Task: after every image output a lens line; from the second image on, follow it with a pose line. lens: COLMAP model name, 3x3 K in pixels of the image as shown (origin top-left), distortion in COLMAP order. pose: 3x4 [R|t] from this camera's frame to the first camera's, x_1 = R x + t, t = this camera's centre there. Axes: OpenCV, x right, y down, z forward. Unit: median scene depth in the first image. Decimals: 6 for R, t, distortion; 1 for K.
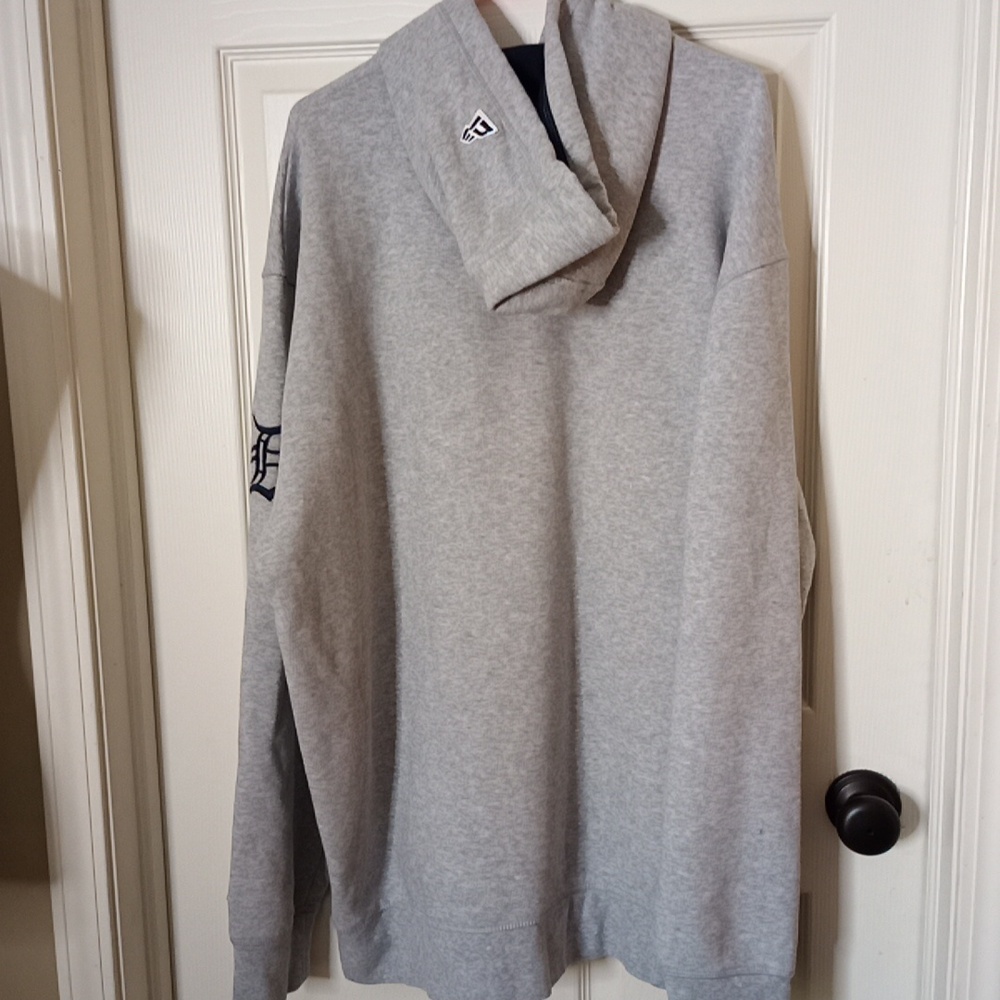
lens RADIAL K [[1226.5, 0, 500.0], [0, 1226.5, 500.0], [0, 0, 1]] dist [-0.006229, 0.007616]
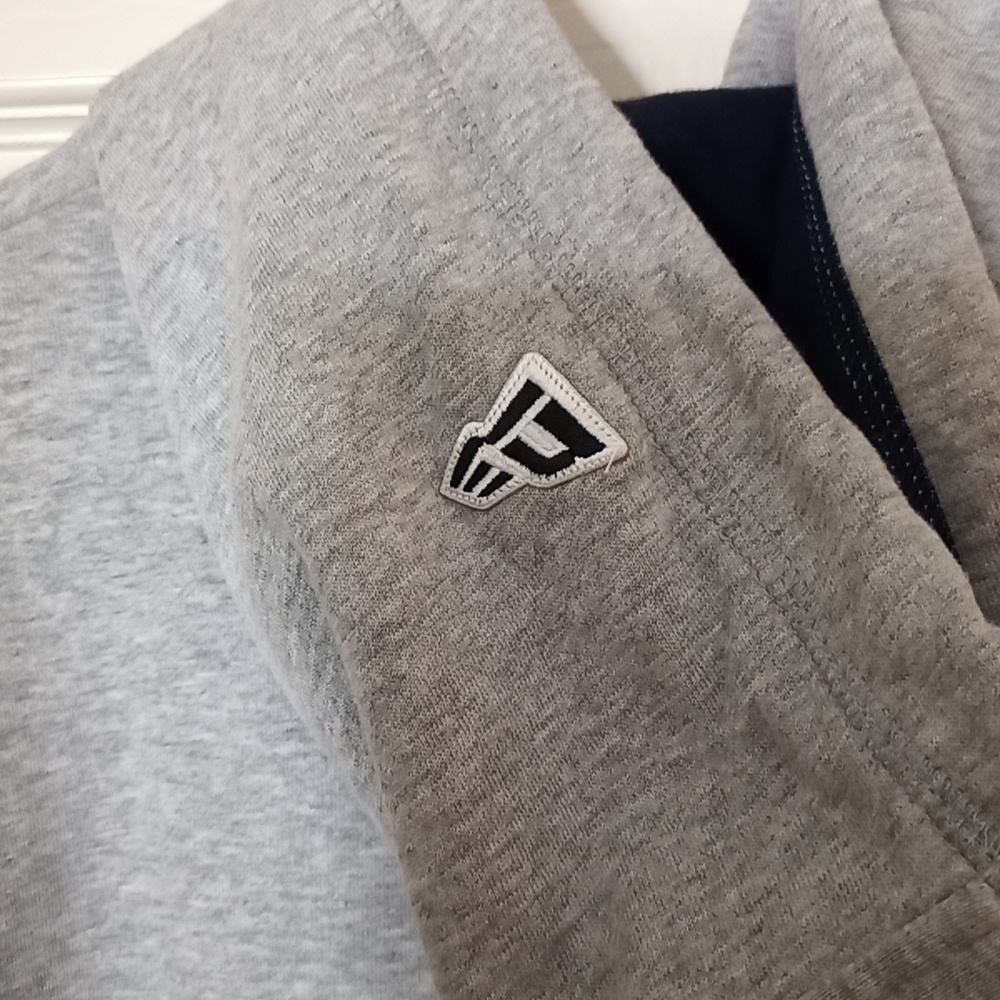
lens RADIAL K [[1226.5, 0, 500.0], [0, 1226.5, 500.0], [0, 0, 1]] dist [-0.006229, 0.007616]
pose [[0.992312, -0.006316, 0.123604, -0.045931], [0.026260, 0.986702, -0.160402, -0.243217], [-0.120947, 0.162414, 0.979282, 0.747253]]
